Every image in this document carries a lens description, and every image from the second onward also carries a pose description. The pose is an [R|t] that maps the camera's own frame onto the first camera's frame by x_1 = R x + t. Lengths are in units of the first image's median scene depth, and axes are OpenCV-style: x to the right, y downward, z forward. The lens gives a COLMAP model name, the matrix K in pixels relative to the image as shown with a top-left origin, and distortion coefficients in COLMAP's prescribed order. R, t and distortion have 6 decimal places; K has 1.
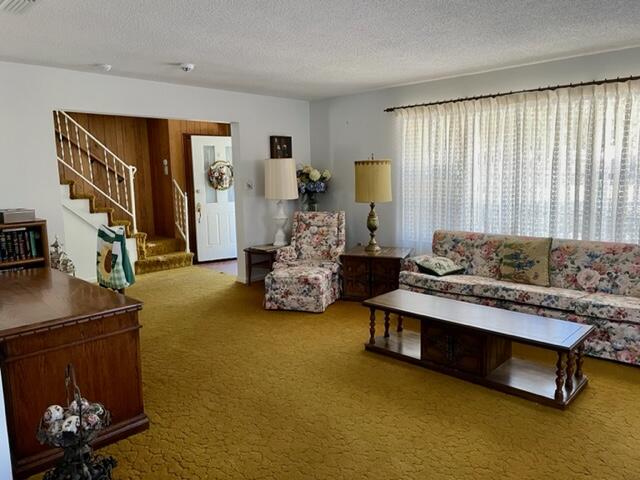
lens RADIAL K [[487.9, 0, 317.2], [0, 487.9, 238.6], [0, 0, 1]] dist [0.115100, -0.130417]
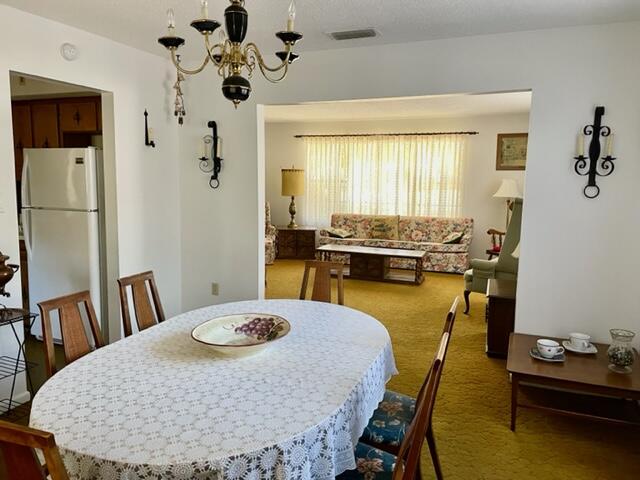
lens RADIAL K [[487.9, 0, 317.2], [0, 487.9, 238.6], [0, 0, 1]] dist [0.115100, -0.130417]
pose [[0.925964, -0.023078, 0.376906, -0.464811], [0.023835, 0.999712, 0.002655, 0.068201], [-0.376859, 0.006525, 0.926248, -0.538402]]
